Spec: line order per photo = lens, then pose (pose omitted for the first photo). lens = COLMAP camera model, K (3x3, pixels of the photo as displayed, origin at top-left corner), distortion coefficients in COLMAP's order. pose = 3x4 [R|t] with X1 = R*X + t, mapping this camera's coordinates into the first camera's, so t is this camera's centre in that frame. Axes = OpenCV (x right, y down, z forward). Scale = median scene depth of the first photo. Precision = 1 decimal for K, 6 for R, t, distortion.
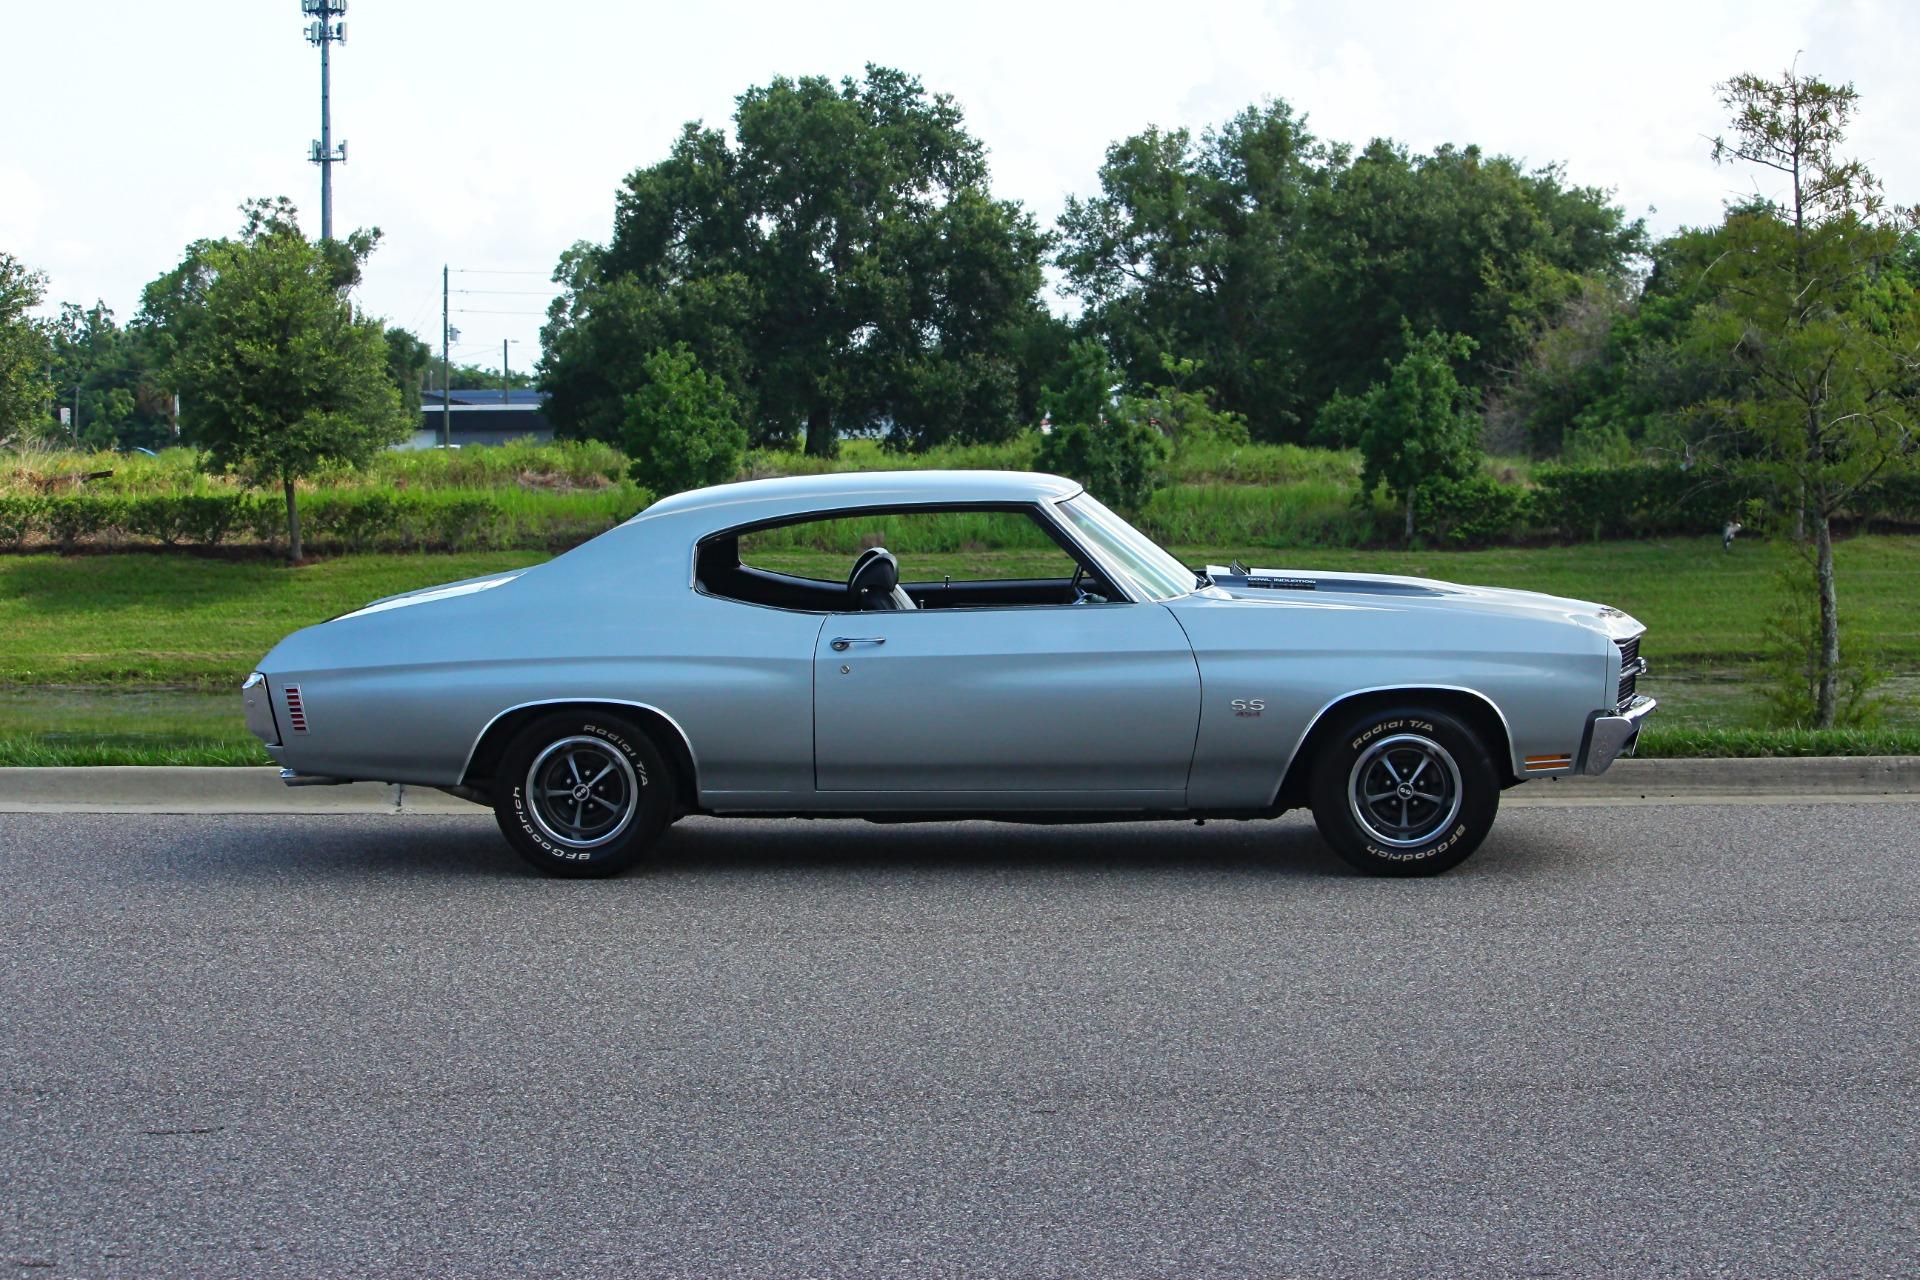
lens RADIAL K [[5078.0, 0, 956.4], [0, 5078.0, 589.1], [0, 0, 1]] dist [-0.398921, -0.298477]
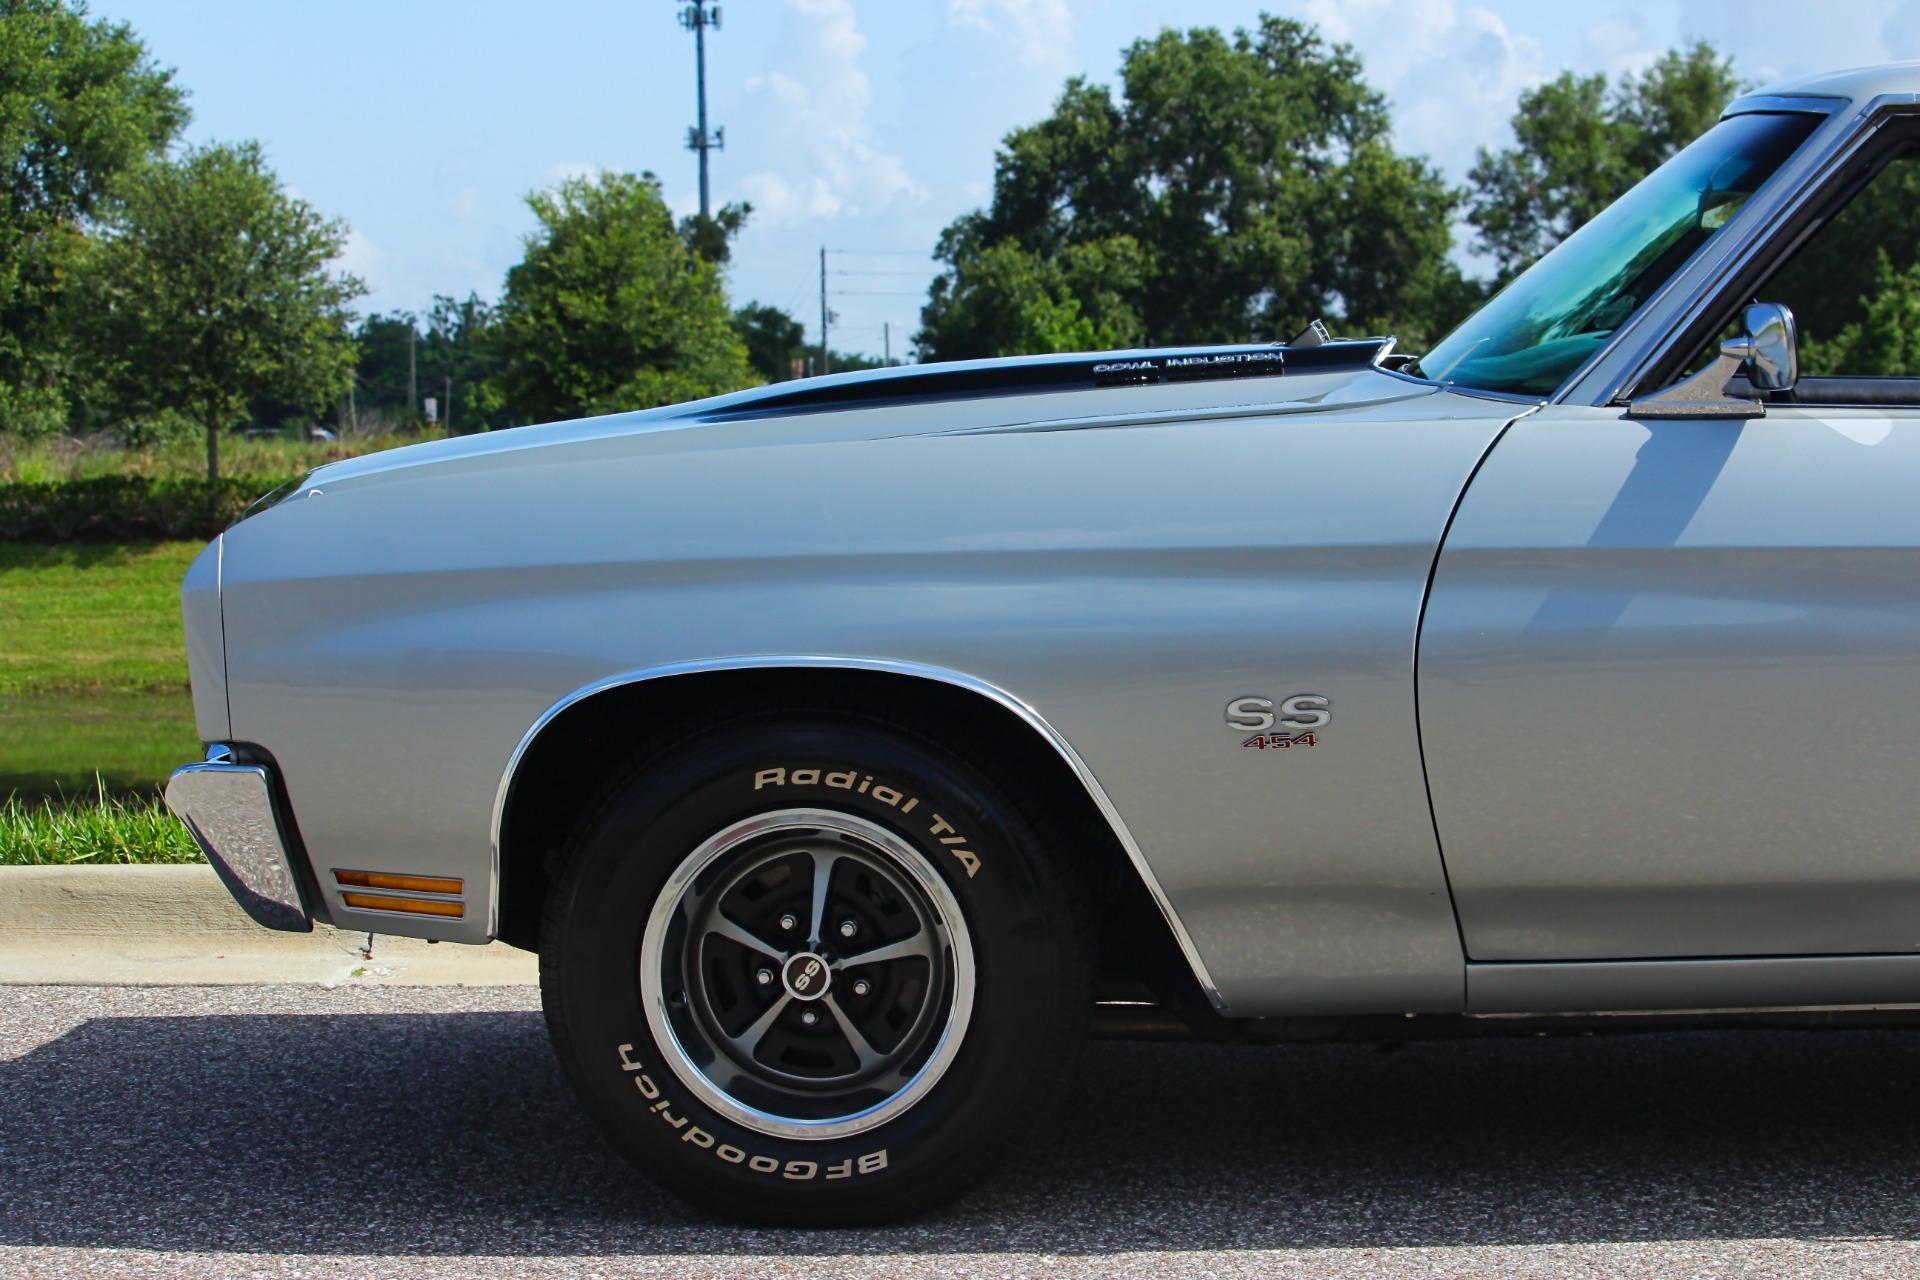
lens RADIAL K [[4760.0, 0, 960.0], [0, 4760.0, 640.0], [0, 0, 1]] dist [-0.392909, -0.427469]
pose [[0.996857, -0.010607, -0.078504, -0.006045], [0.011461, 0.999880, 0.010437, 0.002813], [0.078384, -0.011303, 0.996859, 0.129264]]
